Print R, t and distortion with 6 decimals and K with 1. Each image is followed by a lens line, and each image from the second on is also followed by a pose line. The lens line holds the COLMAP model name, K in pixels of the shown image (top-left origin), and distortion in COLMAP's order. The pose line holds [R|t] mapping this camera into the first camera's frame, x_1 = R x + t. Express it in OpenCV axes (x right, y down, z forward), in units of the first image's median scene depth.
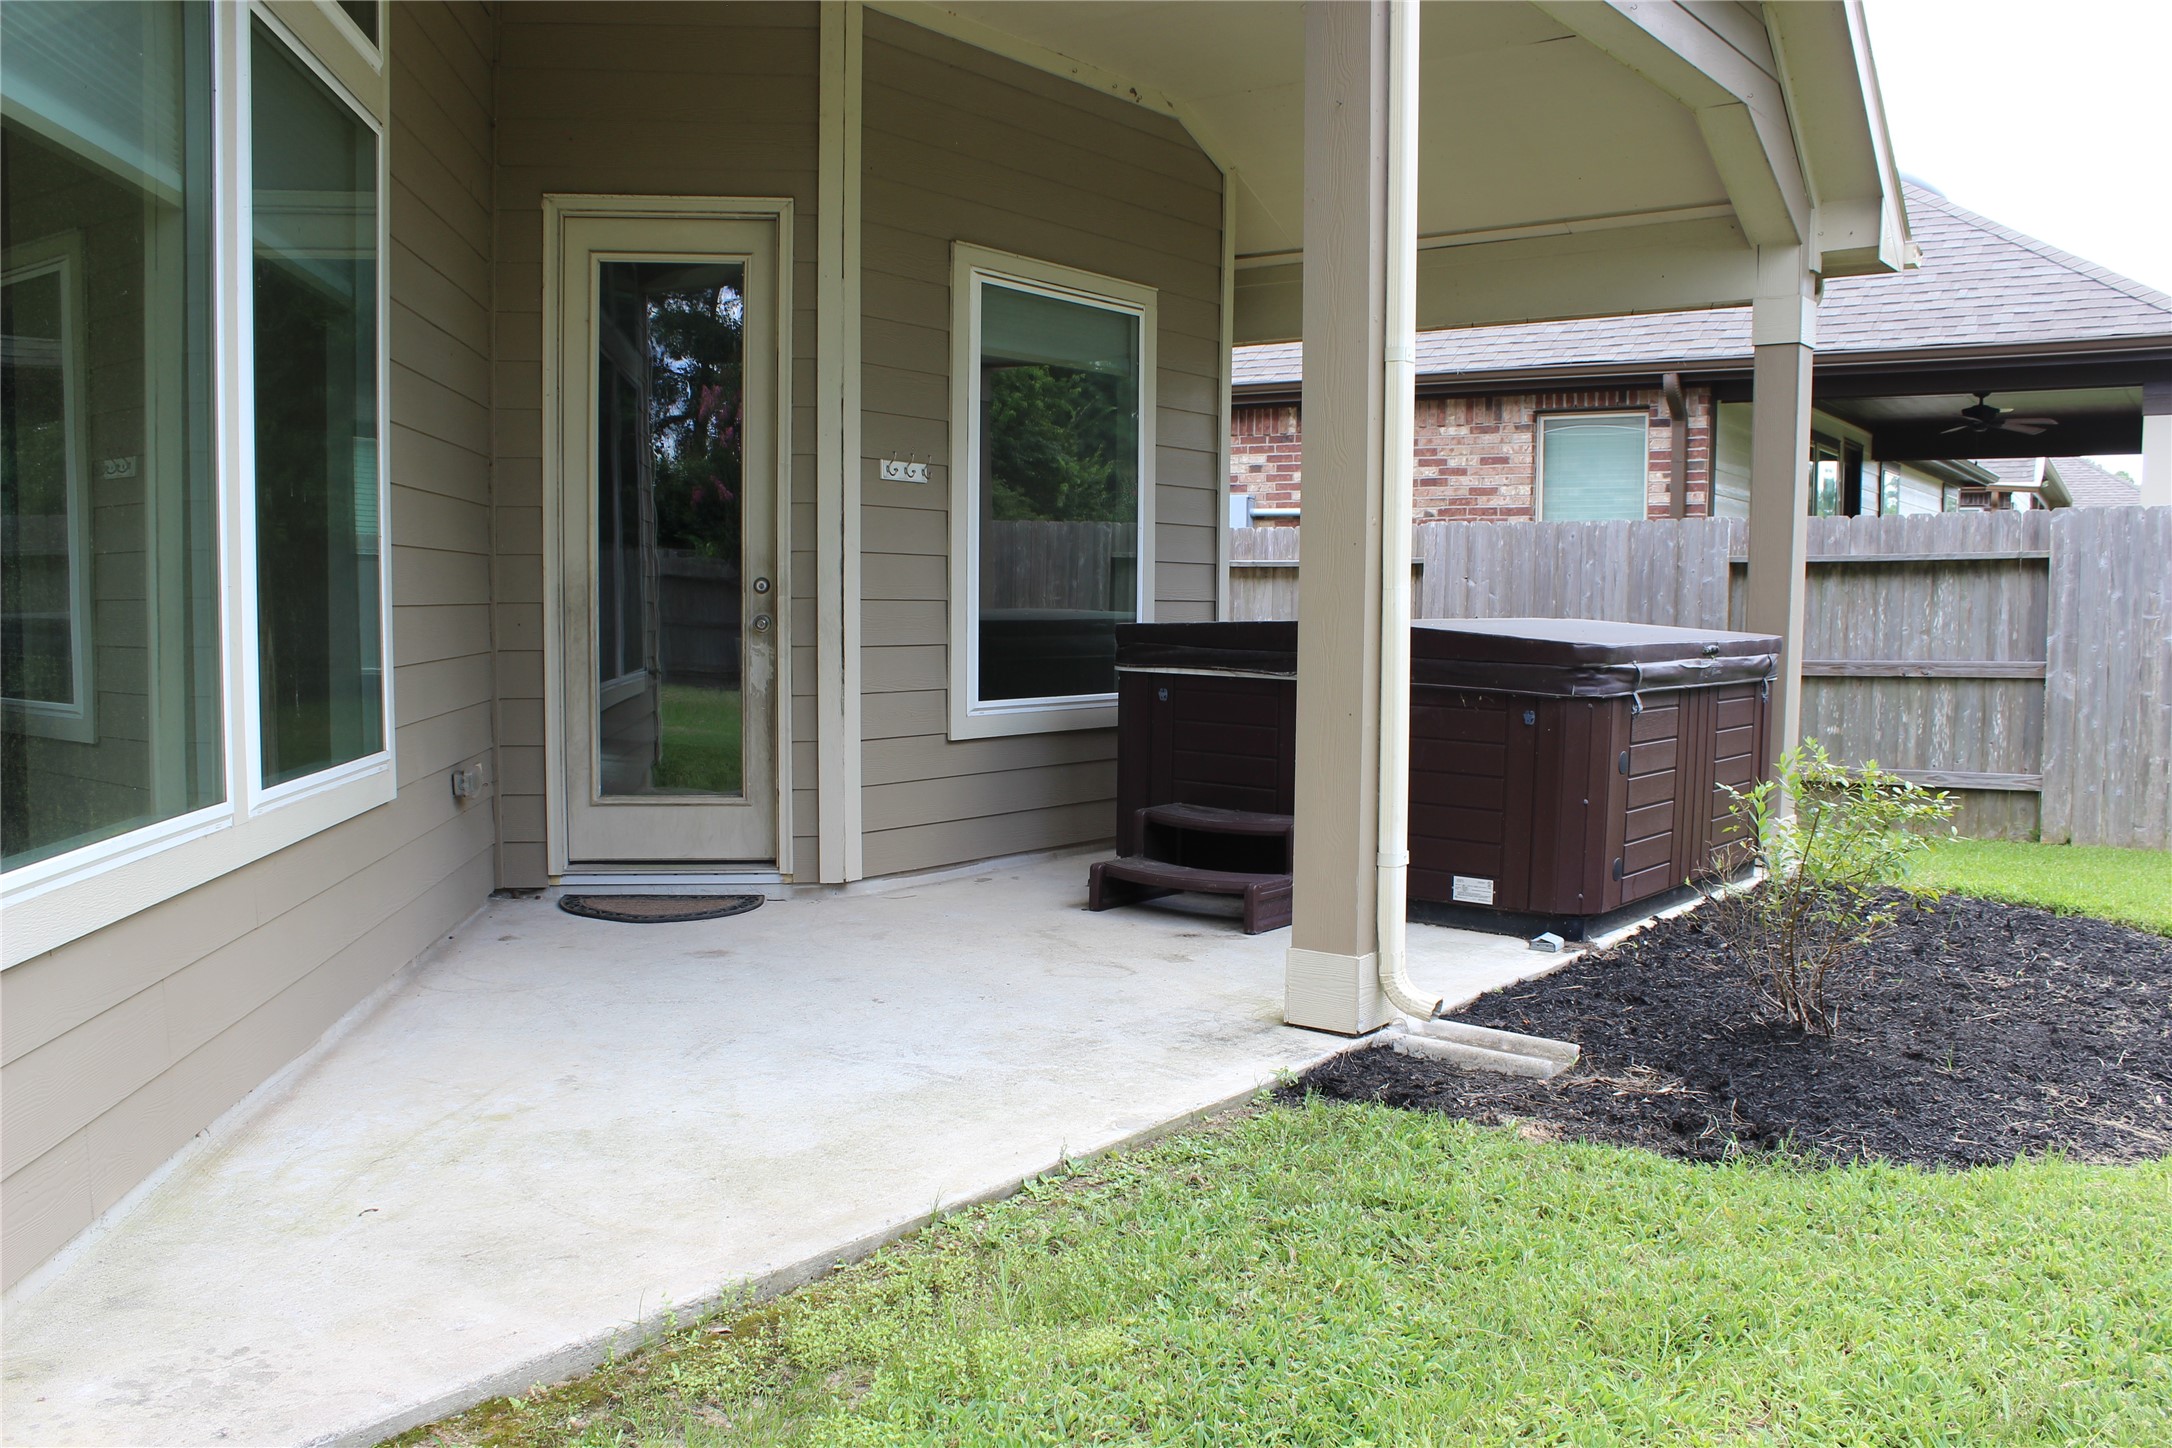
lens RADIAL K [[1805.9, 0, 1079.2], [0, 1805.9, 727.7], [0, 0, 1]] dist [-0.149991, 0.117658]
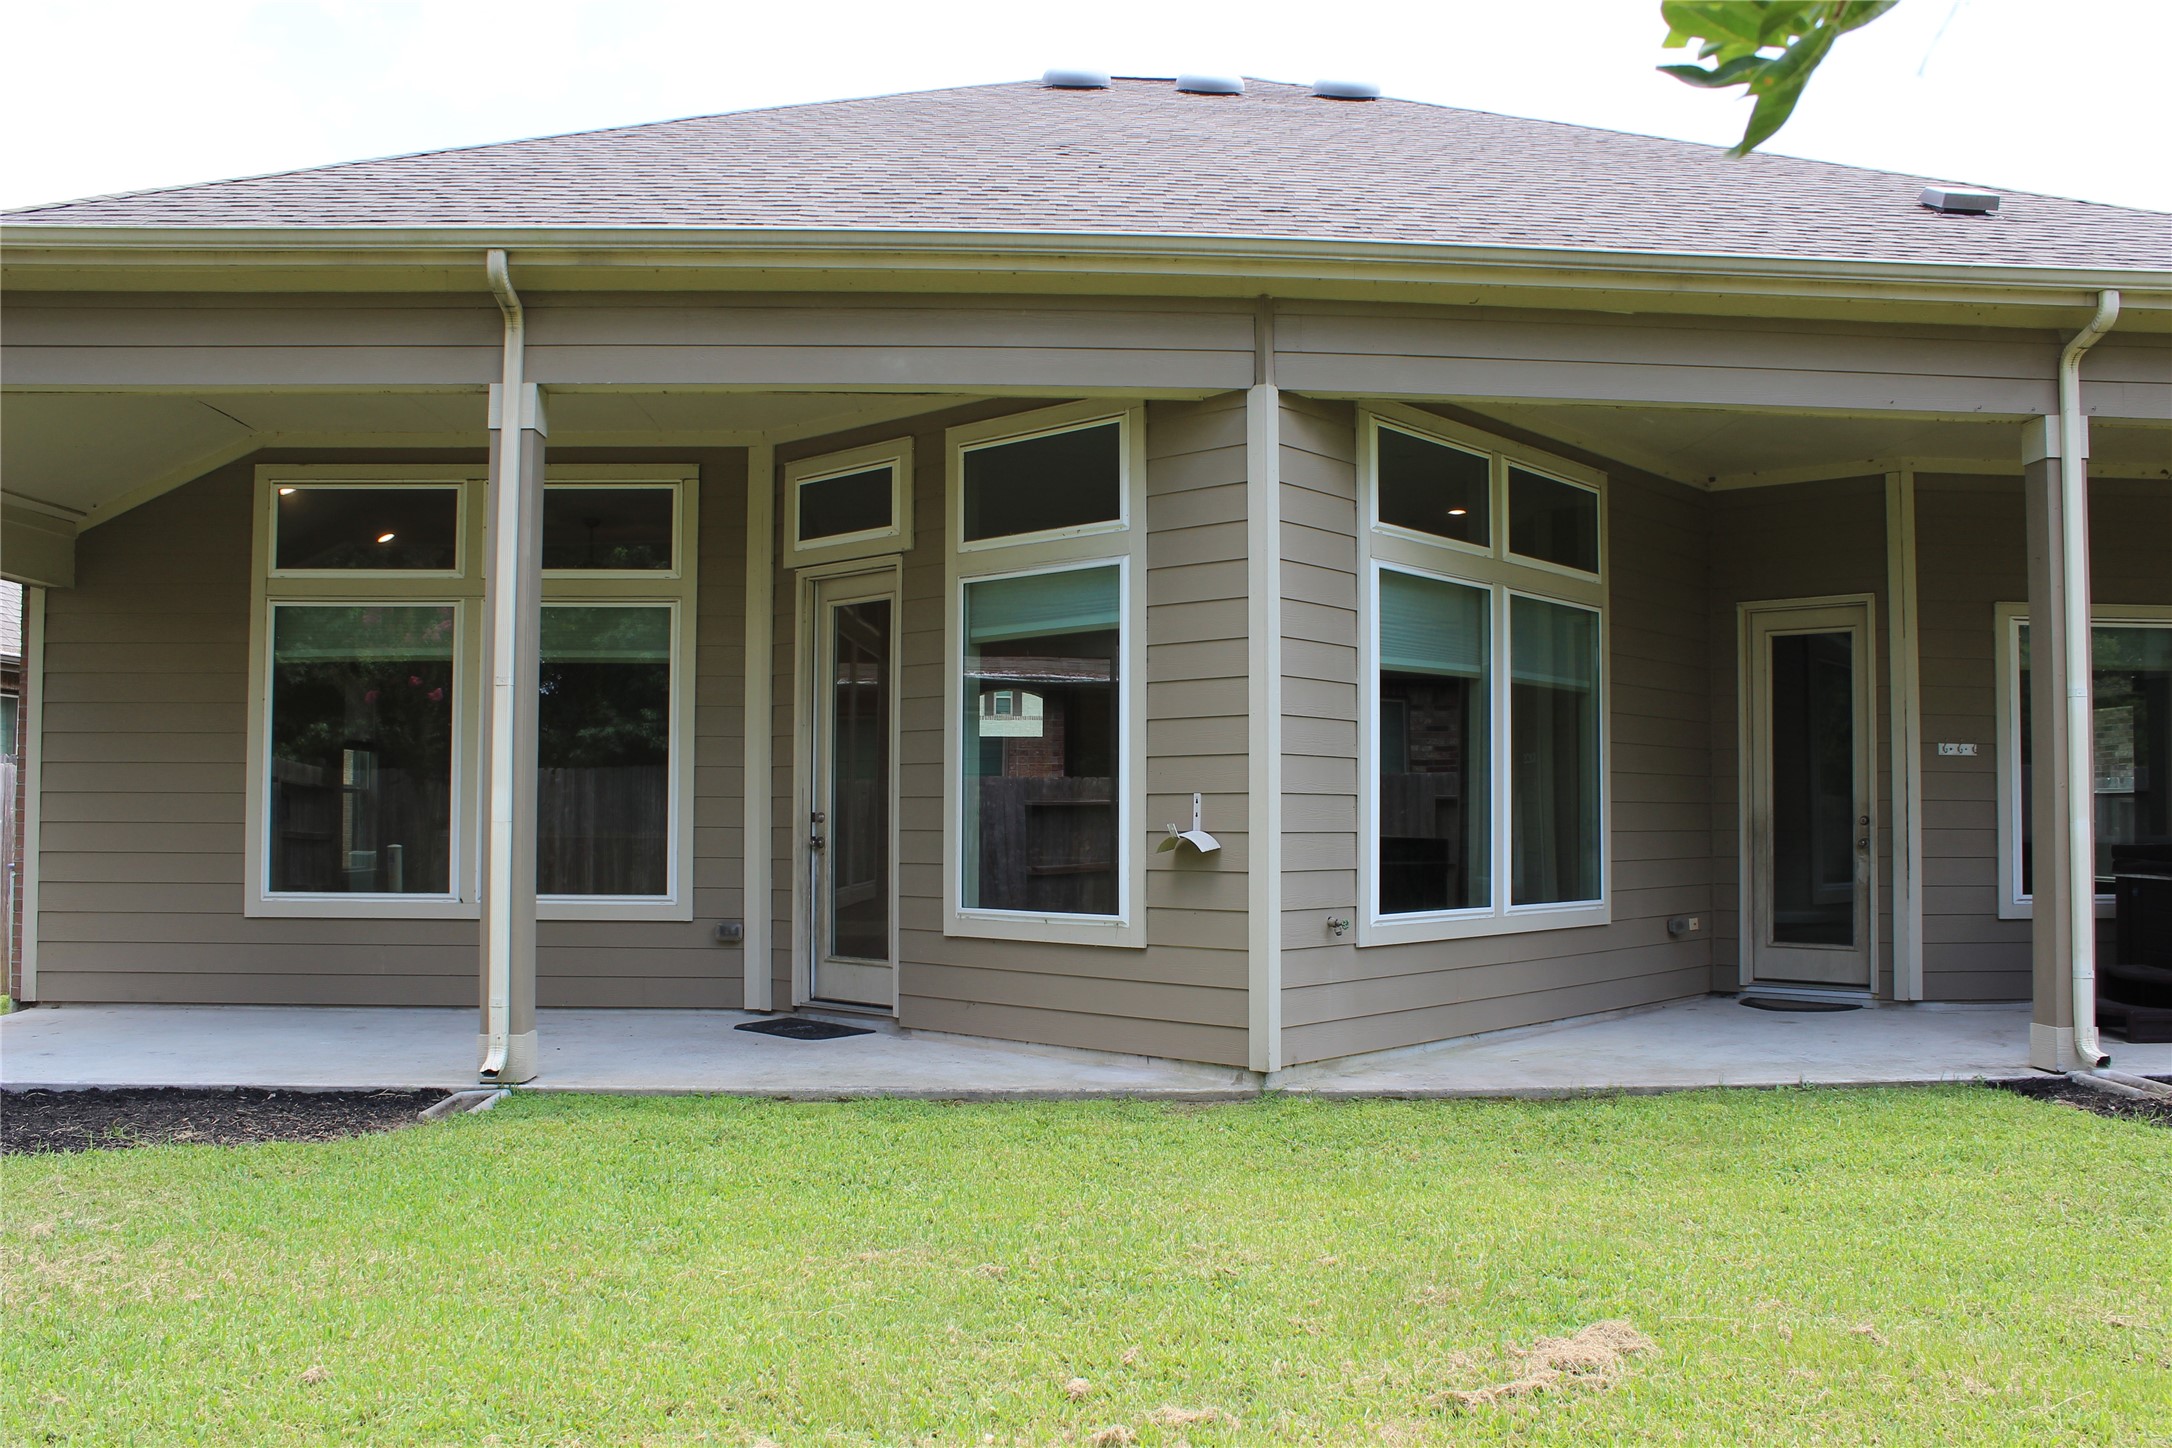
lens RADIAL K [[1805.9, 0, 1087.9], [0, 1805.9, 725.8], [0, 0, 1]] dist [-0.149991, 0.117658]
pose [[0.649134, -0.041483, -0.759542, 0.611151], [-0.057722, 0.992947, -0.103563, 0.046019], [0.758481, 0.111068, 0.642161, -0.625418]]
